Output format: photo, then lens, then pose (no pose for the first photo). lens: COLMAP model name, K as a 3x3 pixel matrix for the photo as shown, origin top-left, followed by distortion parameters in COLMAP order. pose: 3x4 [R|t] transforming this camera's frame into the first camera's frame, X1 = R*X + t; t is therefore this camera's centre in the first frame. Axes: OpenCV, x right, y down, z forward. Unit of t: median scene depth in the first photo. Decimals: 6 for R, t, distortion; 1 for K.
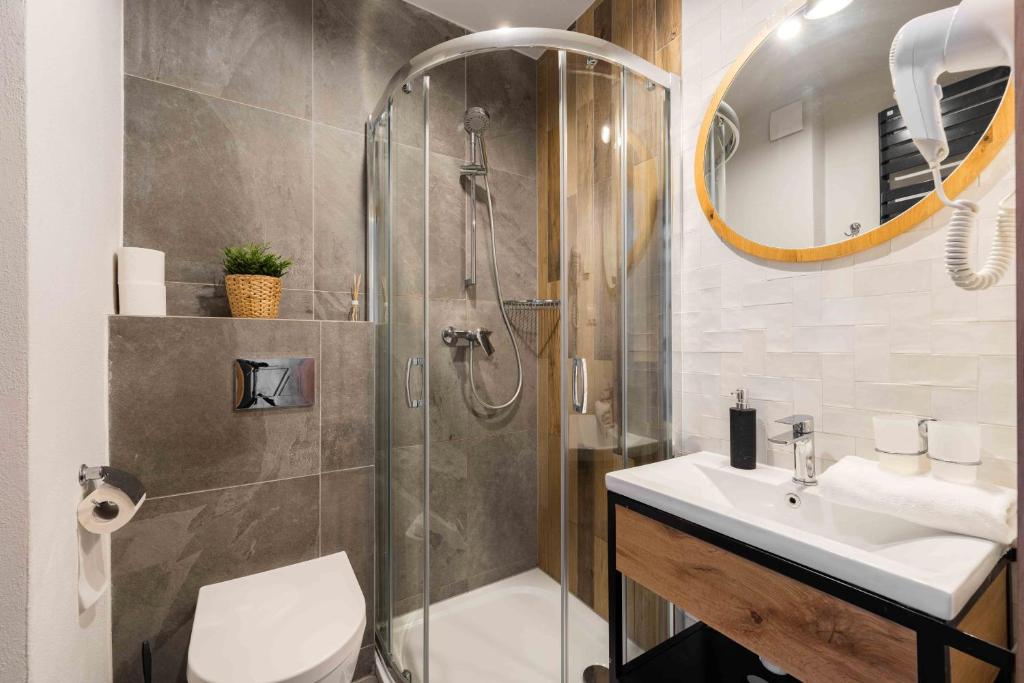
lens RADIAL K [[416.6, 0, 512.0], [0, 416.6, 341.5], [0, 0, 1]] dist [-0.000927, -0.000114]
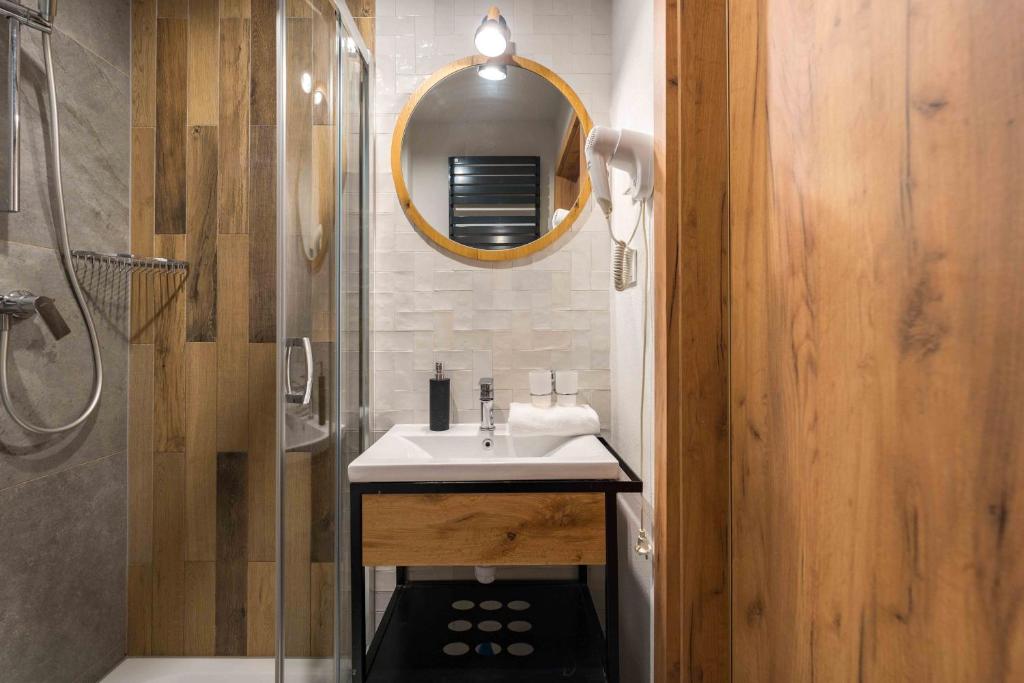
lens RADIAL K [[420.5, 0, 509.0], [0, 420.5, 325.6], [0, 0, 1]] dist [0.000663, 0.000027]
pose [[0.525428, 0.012067, 0.850752, -0.301533], [-0.006773, 0.999927, -0.010000, 0.020945], [-0.850811, -0.000508, 0.525472, 0.196273]]
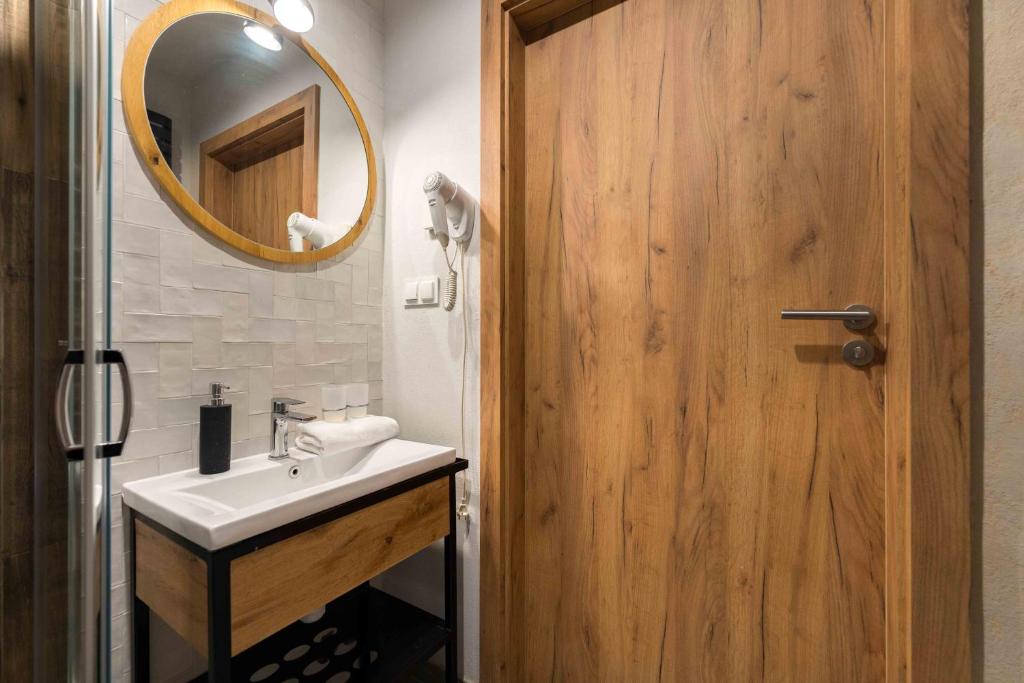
lens RADIAL K [[416.6, 0, 512.0], [0, 416.6, 341.5], [0, 0, 1]] dist [-0.000927, -0.000114]
pose [[-0.423437, 0.015721, 0.905789, -0.456844], [-0.005242, 0.999790, -0.019802, 0.035309], [-0.905910, -0.013133, -0.423266, 0.712304]]
